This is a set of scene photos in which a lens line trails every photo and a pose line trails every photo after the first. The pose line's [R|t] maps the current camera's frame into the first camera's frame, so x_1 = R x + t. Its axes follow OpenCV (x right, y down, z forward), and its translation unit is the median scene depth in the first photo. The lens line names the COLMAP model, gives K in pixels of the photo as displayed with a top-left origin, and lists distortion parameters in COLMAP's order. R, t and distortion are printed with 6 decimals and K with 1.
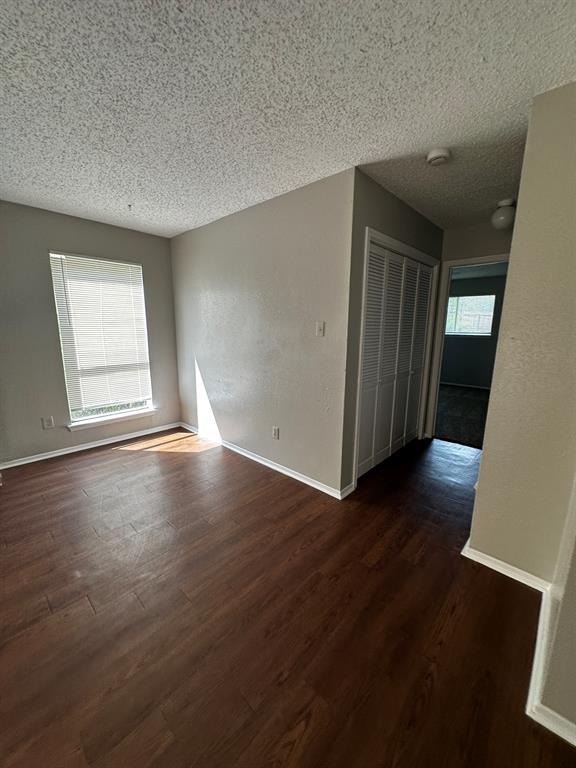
lens RADIAL K [[306.4, 0, 286.9], [0, 306.4, 385.8], [0, 0, 1]] dist [0.001707, 0.000115]
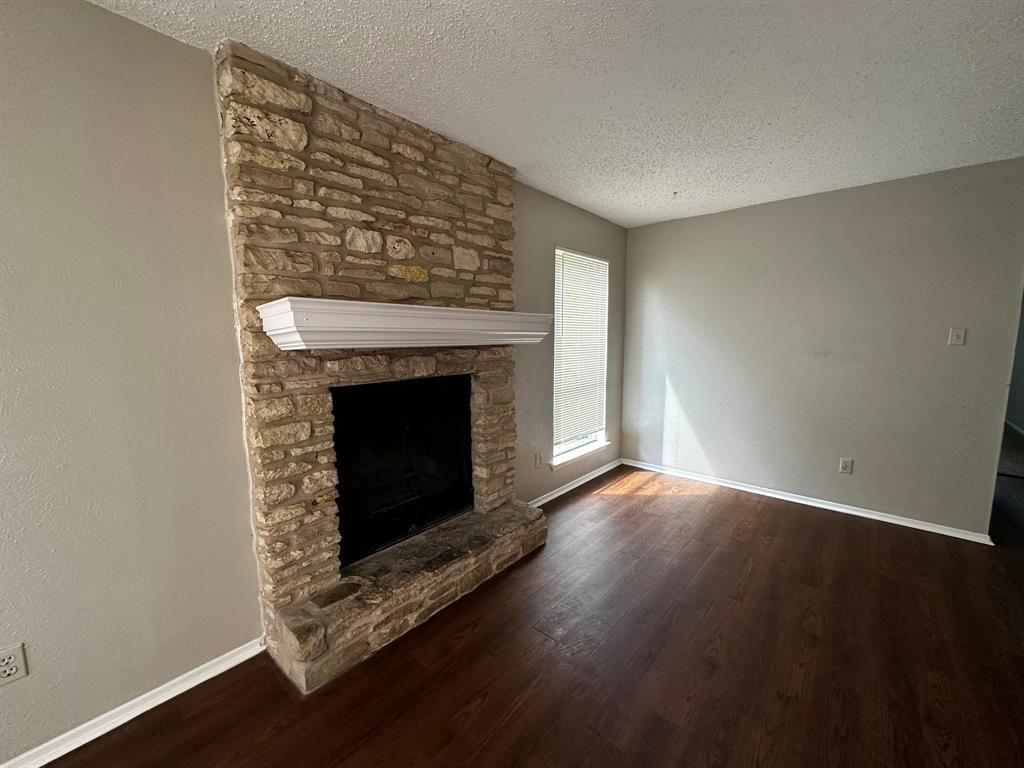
lens RADIAL K [[408.5, 0, 513.9], [0, 408.5, 382.8], [0, 0, 1]] dist [0.001707, 0.000115]
pose [[0.998818, -0.013109, 0.046808, -0.813731], [0.016543, 0.997138, -0.073766, 0.001137], [-0.045707, 0.074453, 0.996177, -0.030867]]
